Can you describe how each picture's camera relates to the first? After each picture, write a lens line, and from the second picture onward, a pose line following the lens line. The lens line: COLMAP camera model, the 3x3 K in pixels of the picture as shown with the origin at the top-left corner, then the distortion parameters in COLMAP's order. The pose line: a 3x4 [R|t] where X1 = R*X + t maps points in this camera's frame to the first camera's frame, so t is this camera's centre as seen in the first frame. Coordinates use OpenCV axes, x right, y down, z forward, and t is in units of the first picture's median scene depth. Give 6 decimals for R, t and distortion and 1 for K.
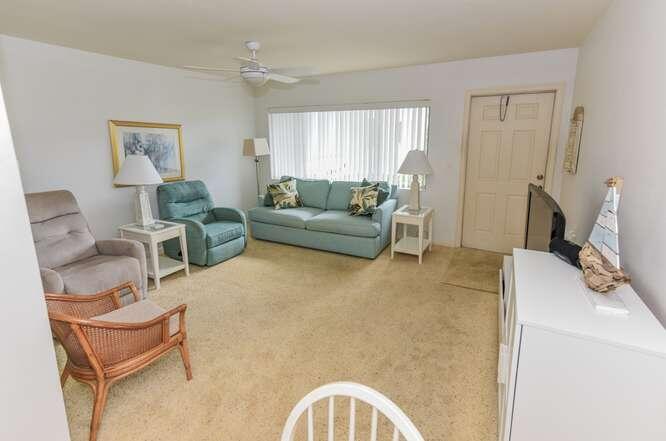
lens RADIAL K [[328.6, 0, 331.7], [0, 328.6, 203.6], [0, 0, 1]] dist [0.021796, 0.000293]
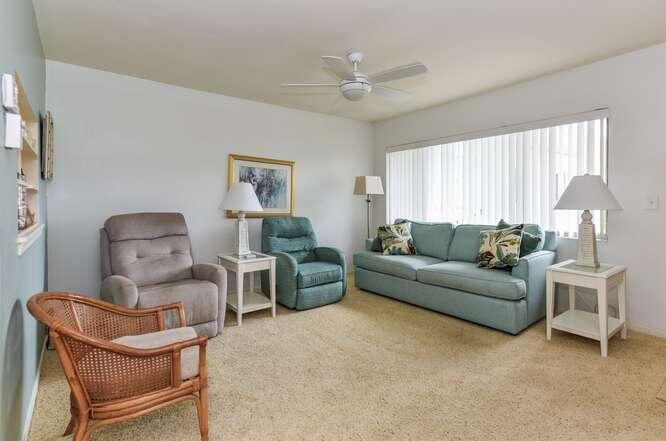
lens RADIAL K [[328.6, 0, 331.7], [0, 328.6, 203.6], [0, 0, 1]] dist [0.021796, 0.000293]
pose [[0.916103, 0.008962, -0.400844, 0.051821], [-0.087563, 0.980089, -0.178208, 0.058613], [0.391265, 0.198356, 0.898647, 0.188706]]
